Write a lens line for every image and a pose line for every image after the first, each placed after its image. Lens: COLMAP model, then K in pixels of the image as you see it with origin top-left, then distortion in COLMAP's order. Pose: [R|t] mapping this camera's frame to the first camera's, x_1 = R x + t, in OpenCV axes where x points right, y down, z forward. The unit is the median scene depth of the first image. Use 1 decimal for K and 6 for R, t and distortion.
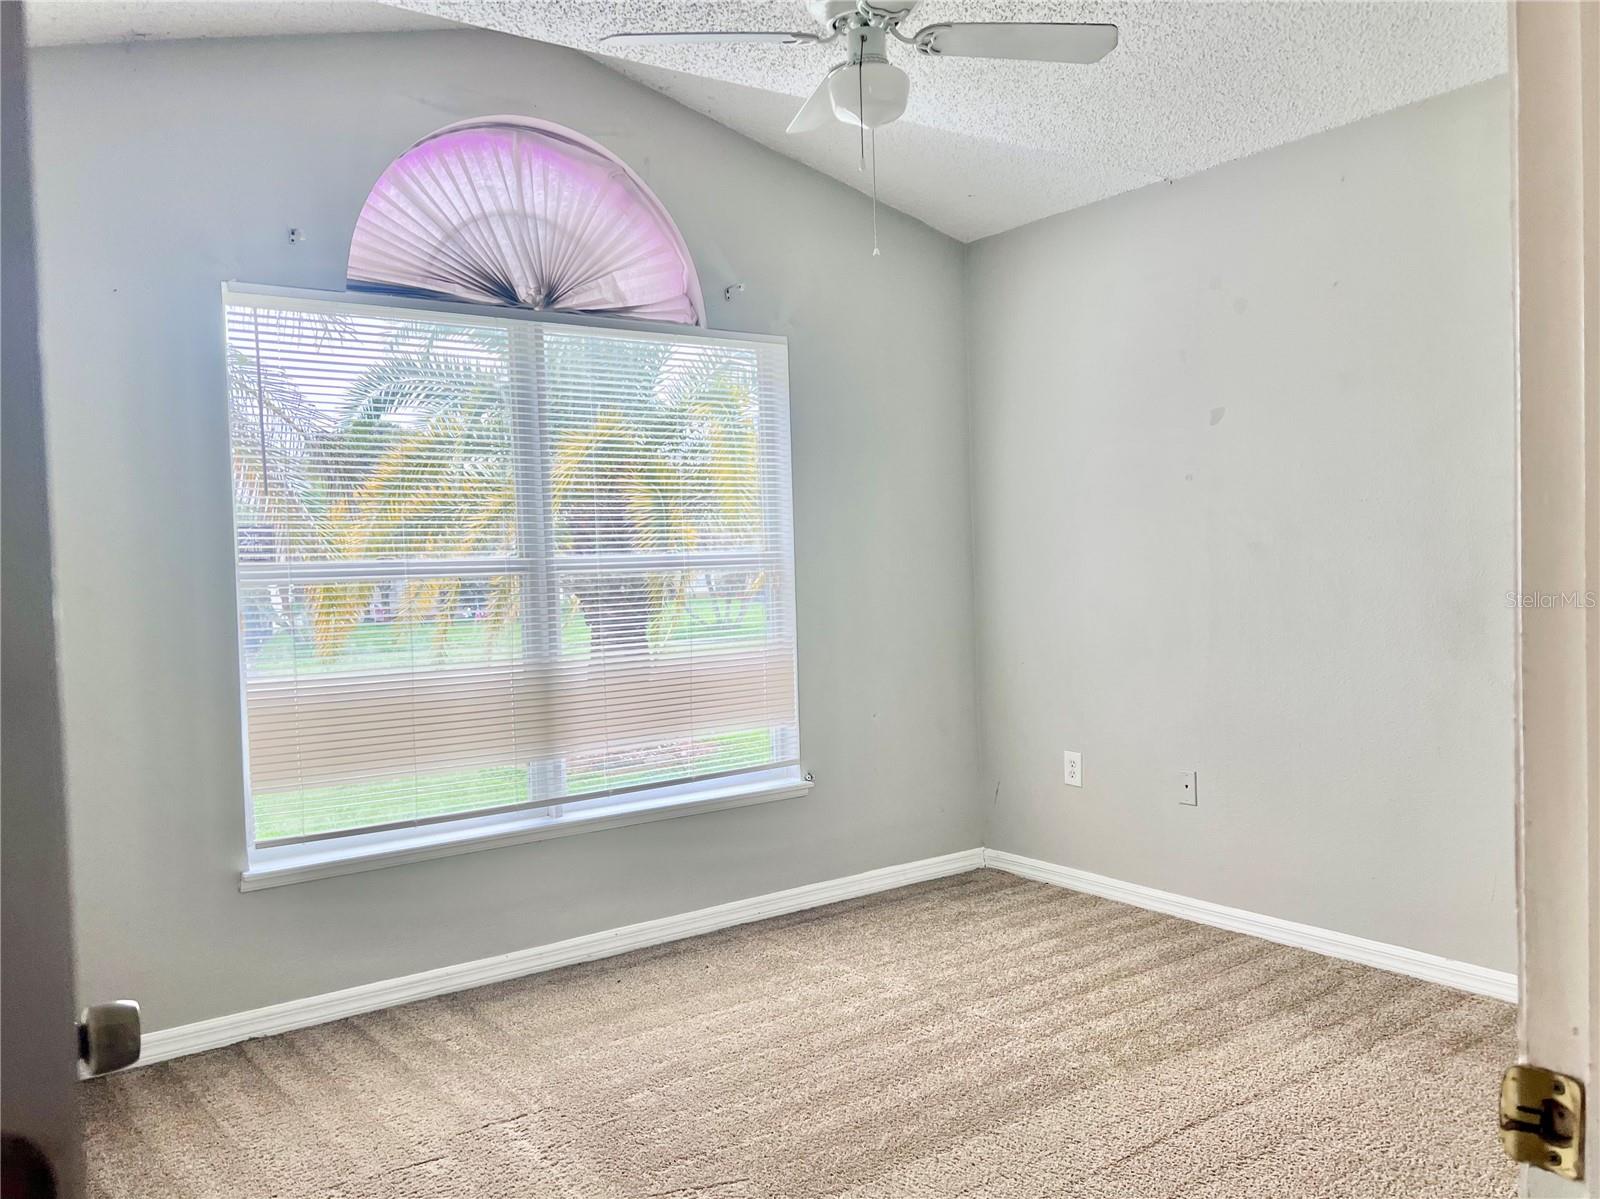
lens RADIAL K [[1300.3, 0, 800.0], [0, 1300.3, 599.5], [0, 0, 1]] dist [0.039085, -0.020844]
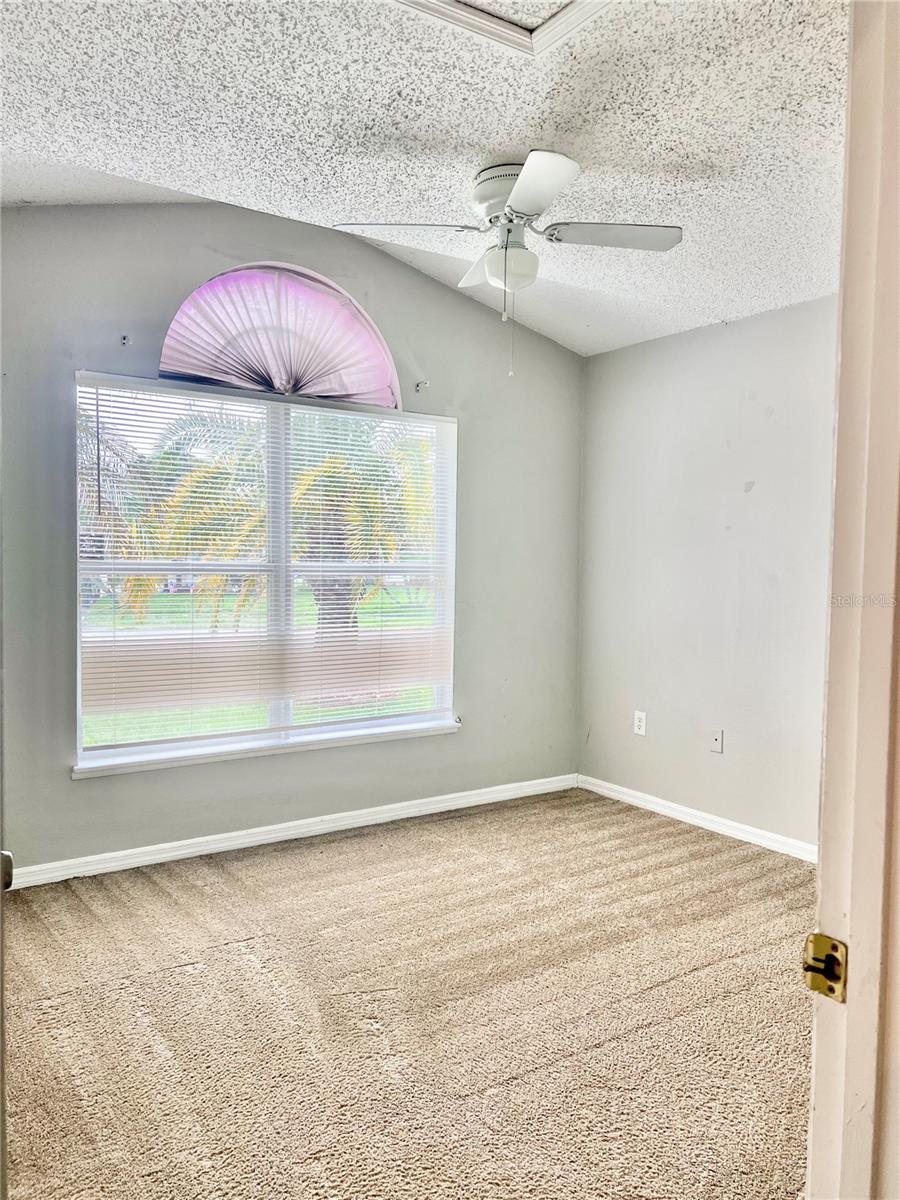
lens RADIAL K [[975.2, 0, 467.2], [0, 975.2, 583.9], [0, 0, 1]] dist [0.039085, -0.020844]
pose [[0.998619, 0.046351, -0.024750, 0.039847], [-0.046005, 0.998838, 0.014386, -0.035397], [0.025388, -0.013228, 0.999590, -0.102040]]
